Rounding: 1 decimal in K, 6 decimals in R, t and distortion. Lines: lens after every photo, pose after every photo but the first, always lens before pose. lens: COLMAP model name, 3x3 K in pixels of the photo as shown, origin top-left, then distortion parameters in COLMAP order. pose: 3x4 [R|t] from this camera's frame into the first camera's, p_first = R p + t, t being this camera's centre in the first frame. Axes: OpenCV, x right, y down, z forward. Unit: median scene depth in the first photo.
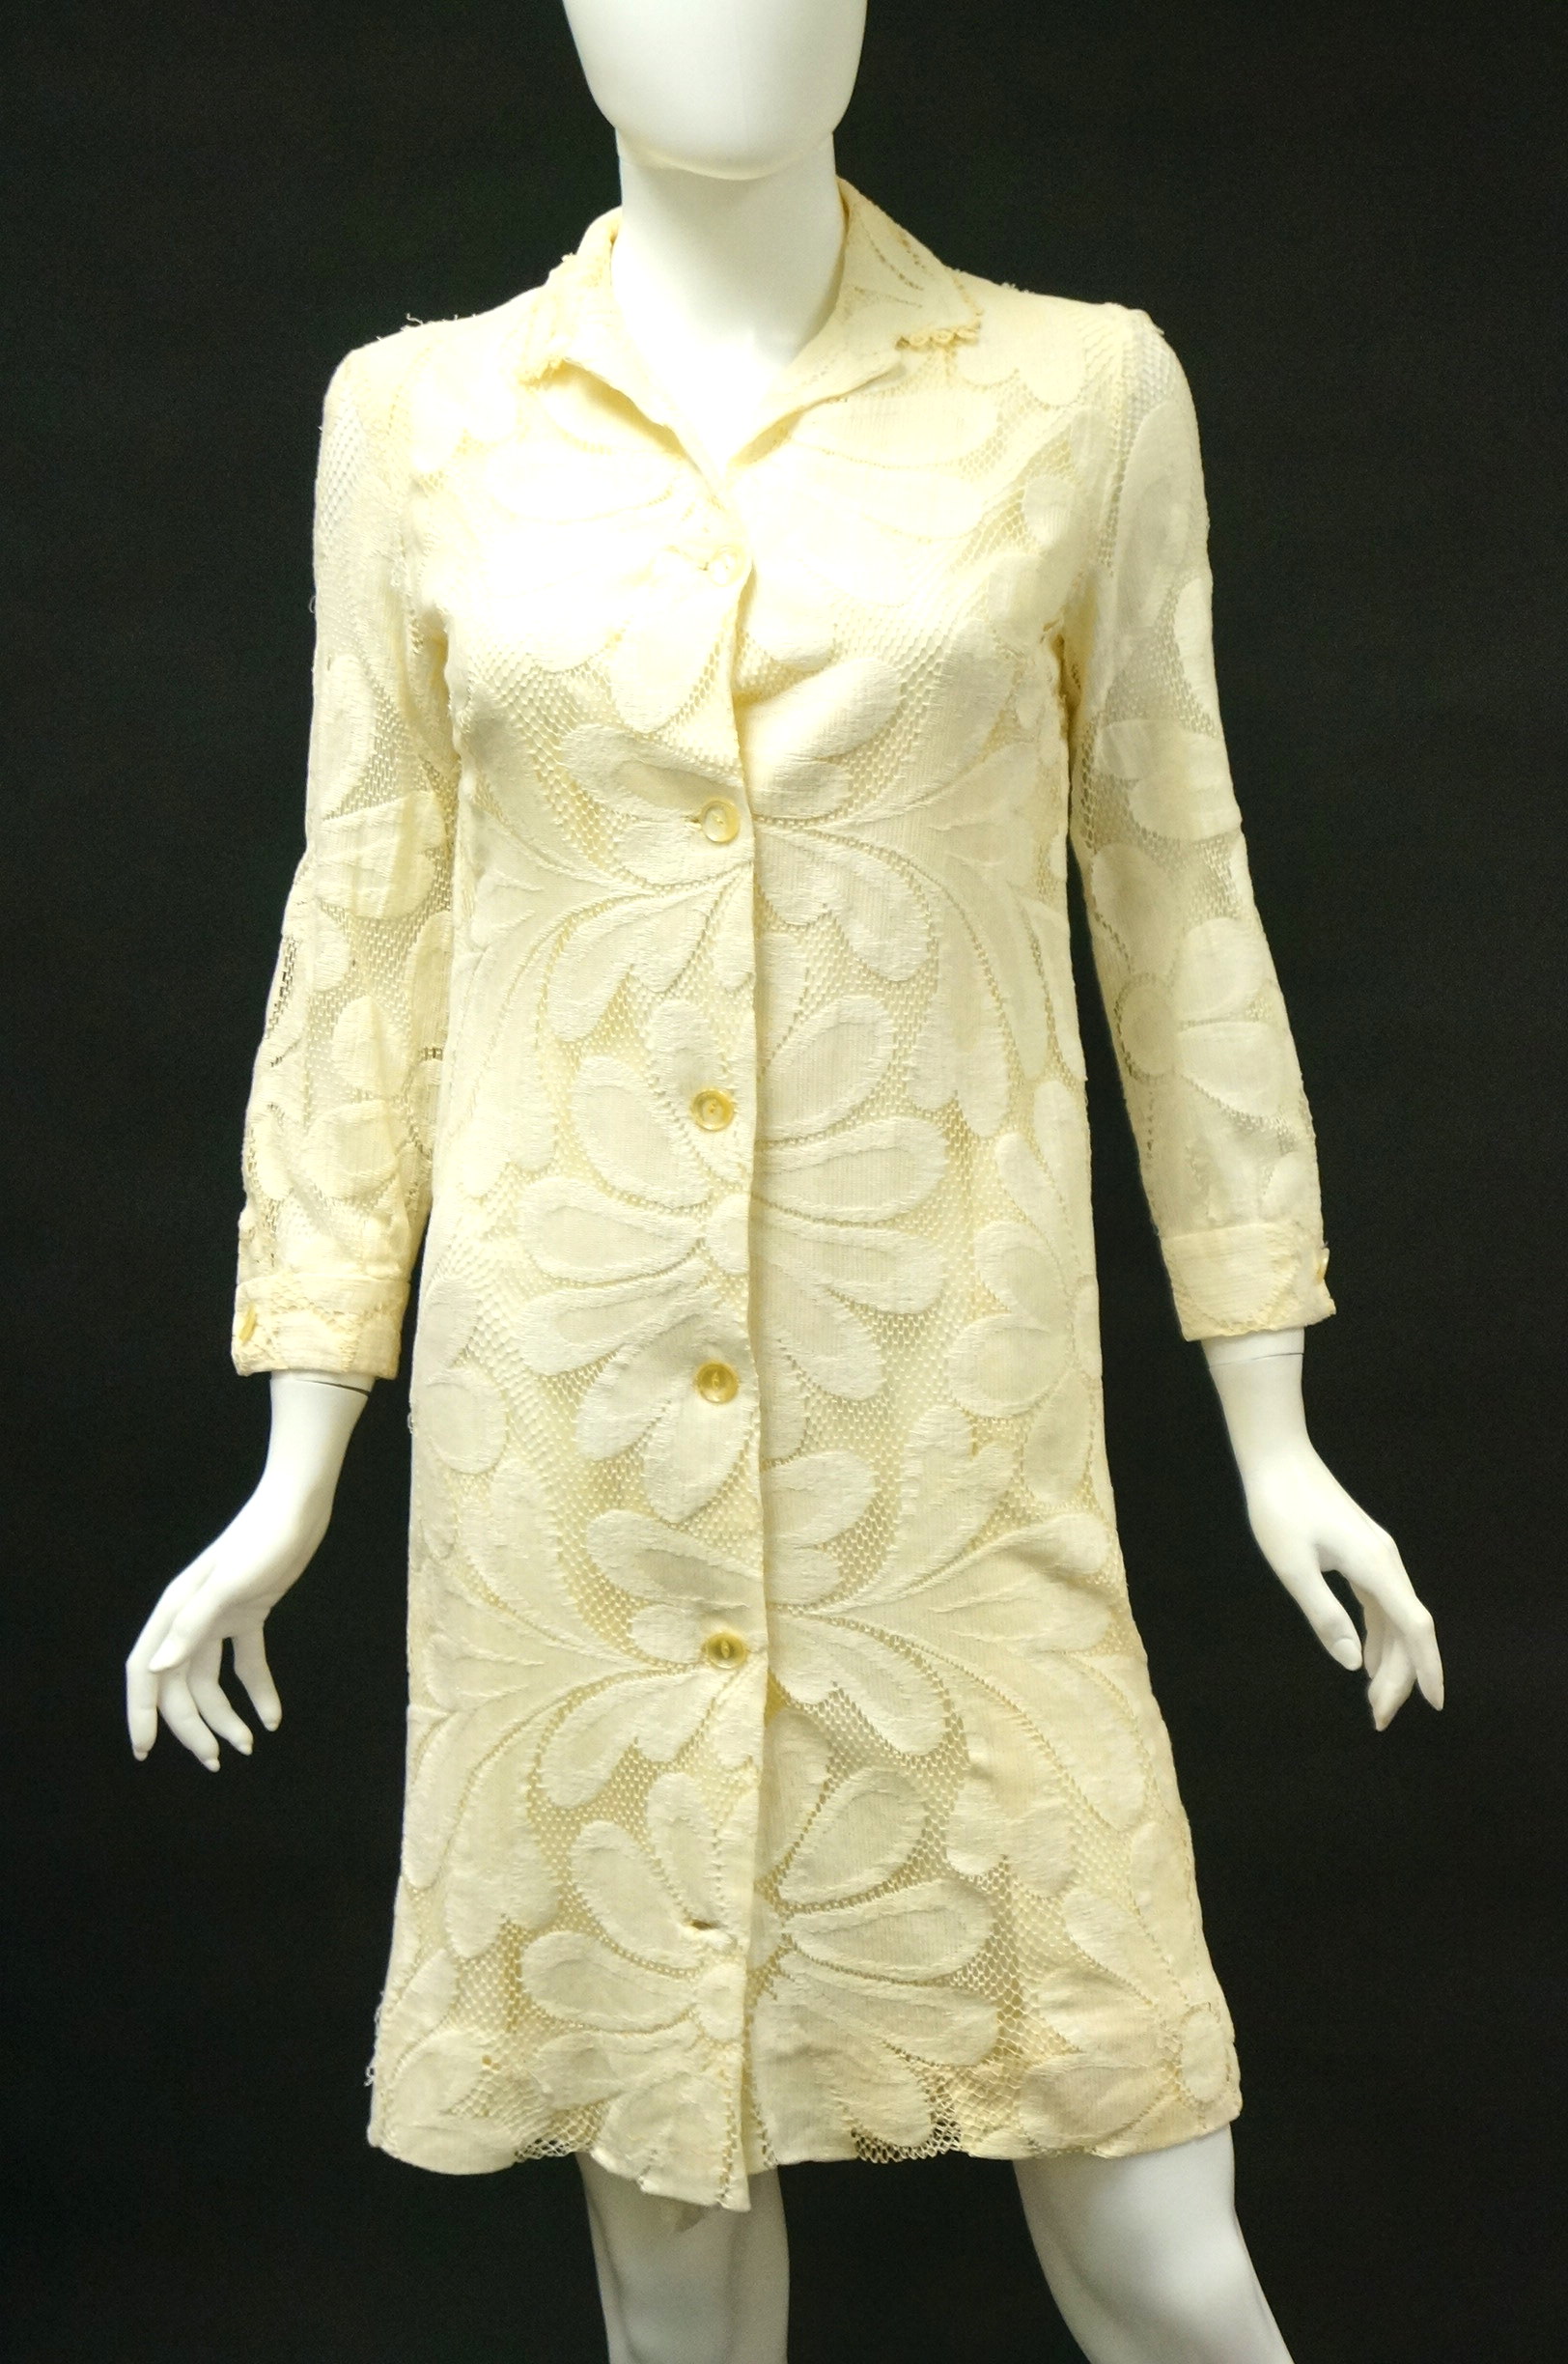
lens RADIAL K [[5391.3, 0, 819.9], [0, 5391.3, 1122.9], [0, 0, 1]] dist [0.016493, 0.000000]
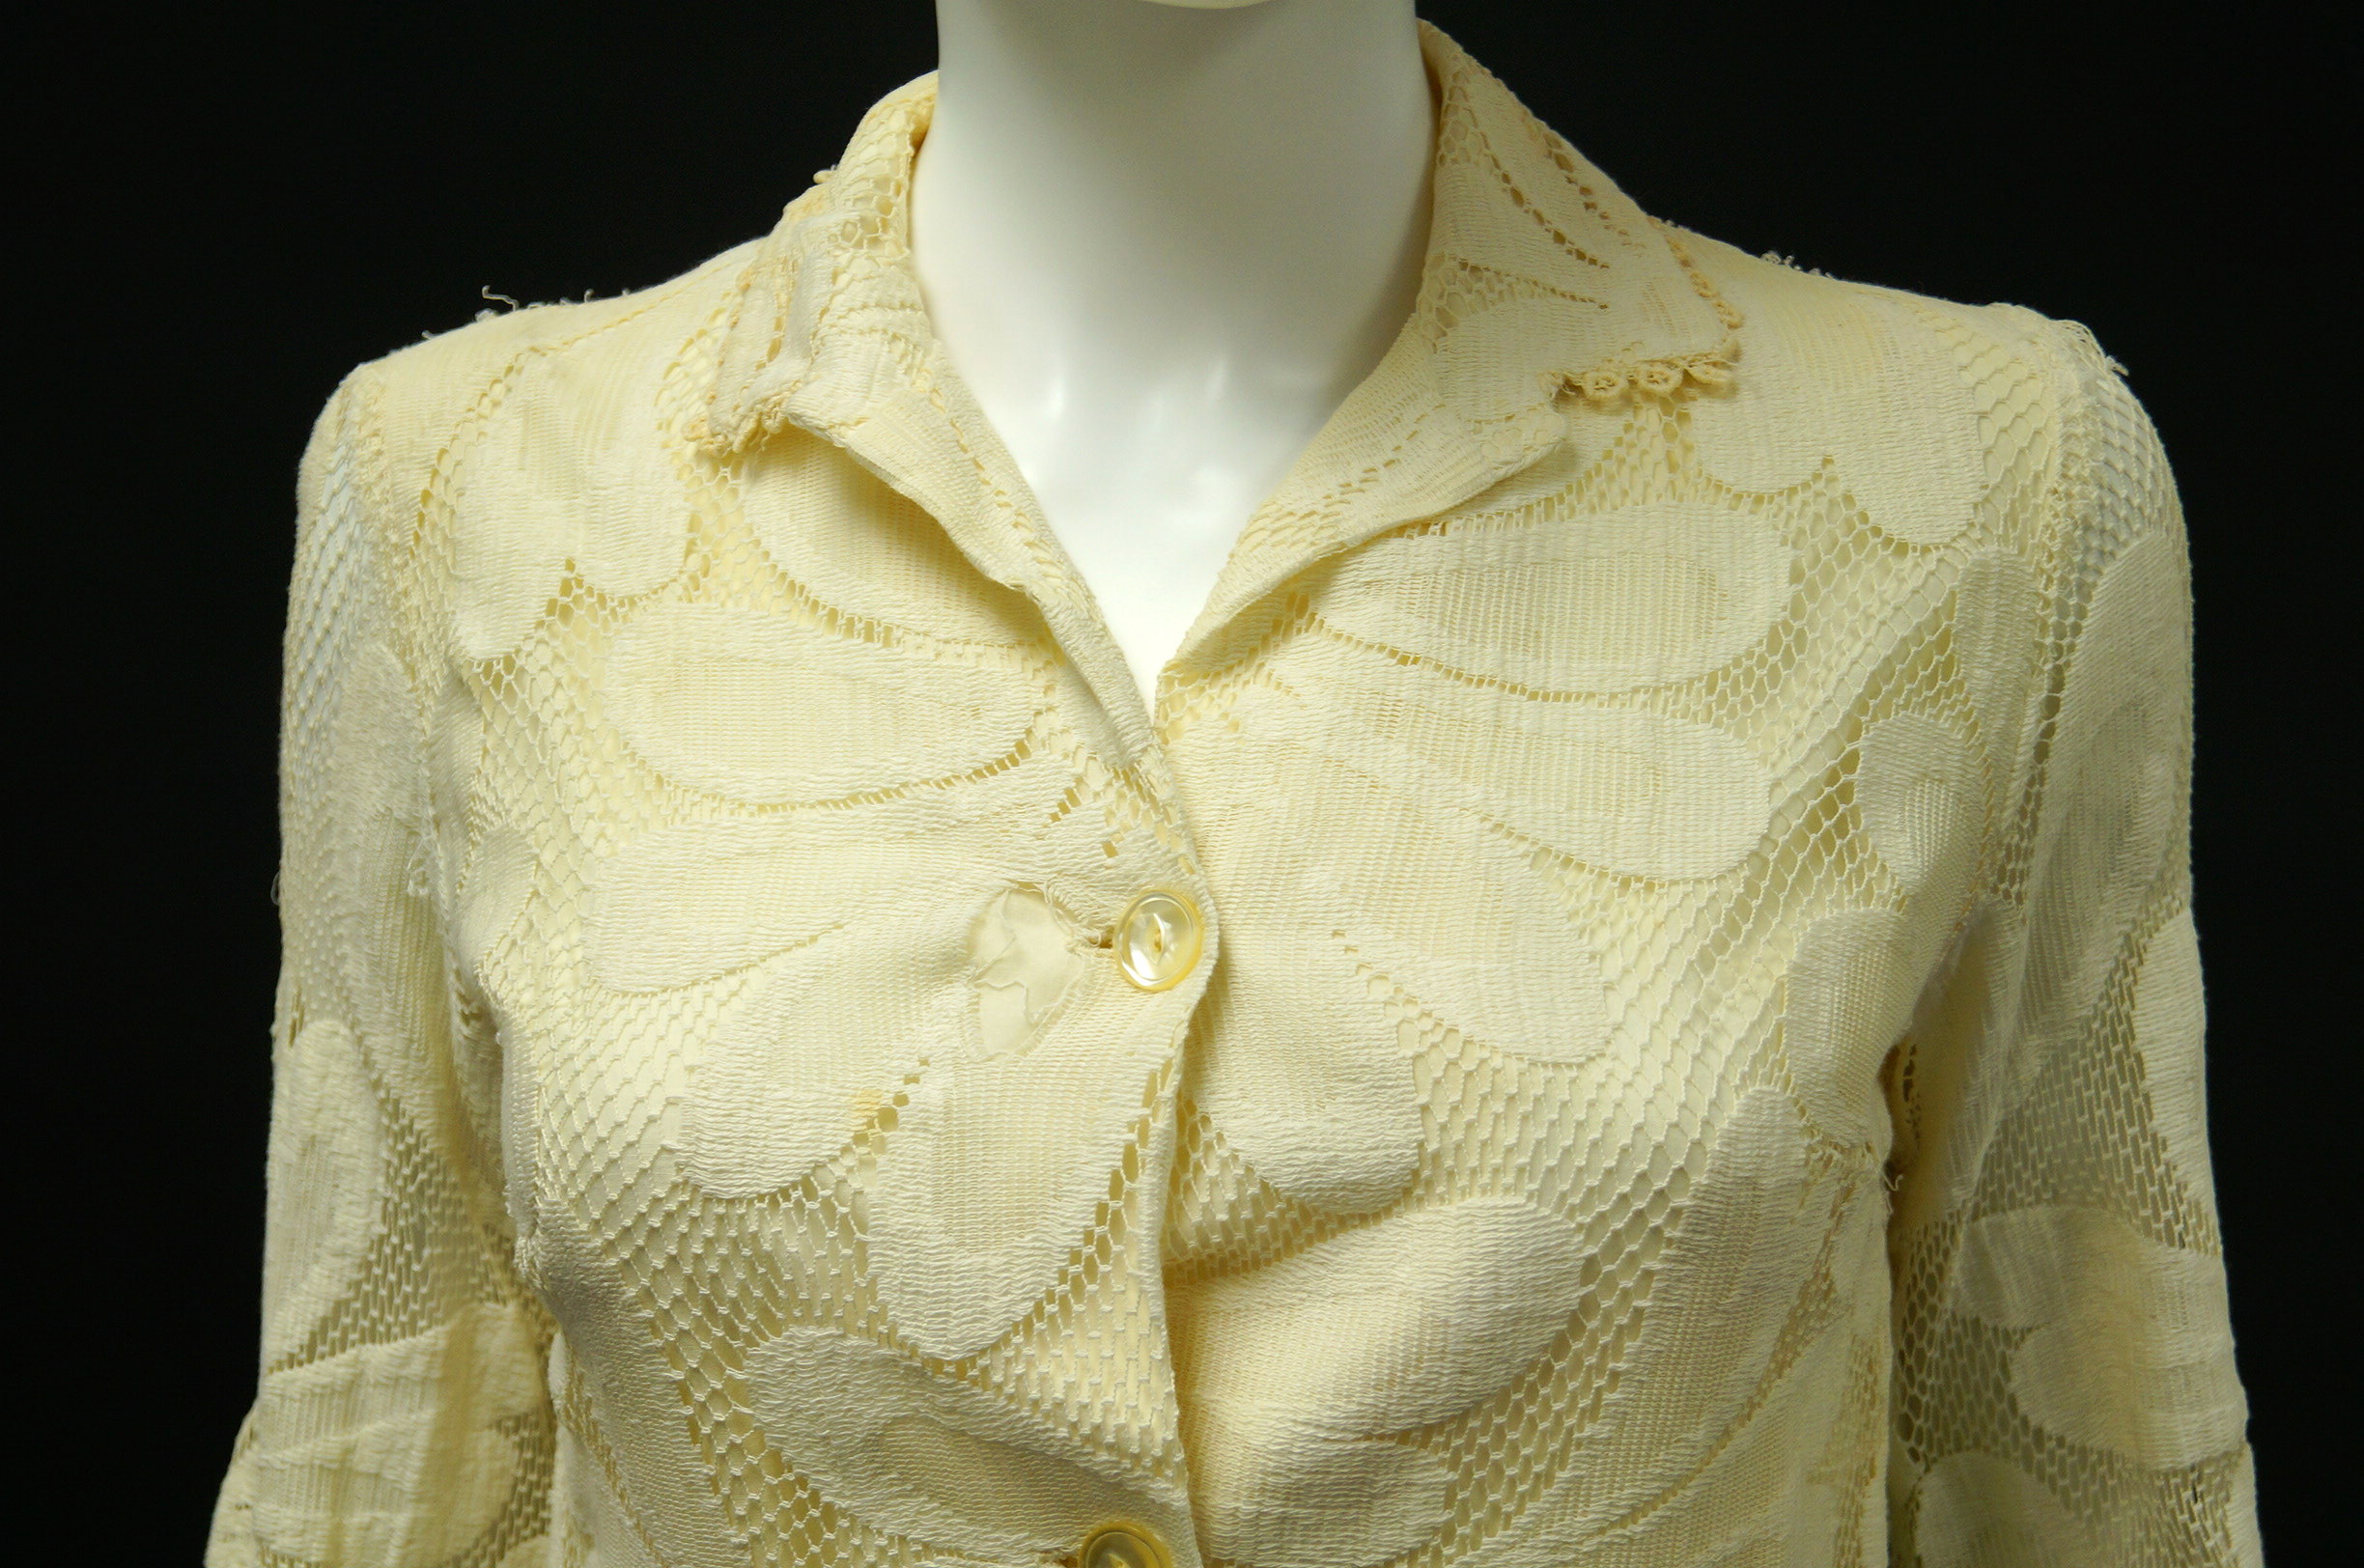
lens RADIAL K [[3866.1, 0, 1194.5], [0, 3866.1, 668.3], [0, 0, 1]] dist [0.013826, 0.000000]
pose [[0.999757, 0.021889, 0.002786, -0.015243], [-0.021824, 0.999527, -0.021674, -0.114088], [-0.003259, 0.021608, 0.999761, 0.682859]]
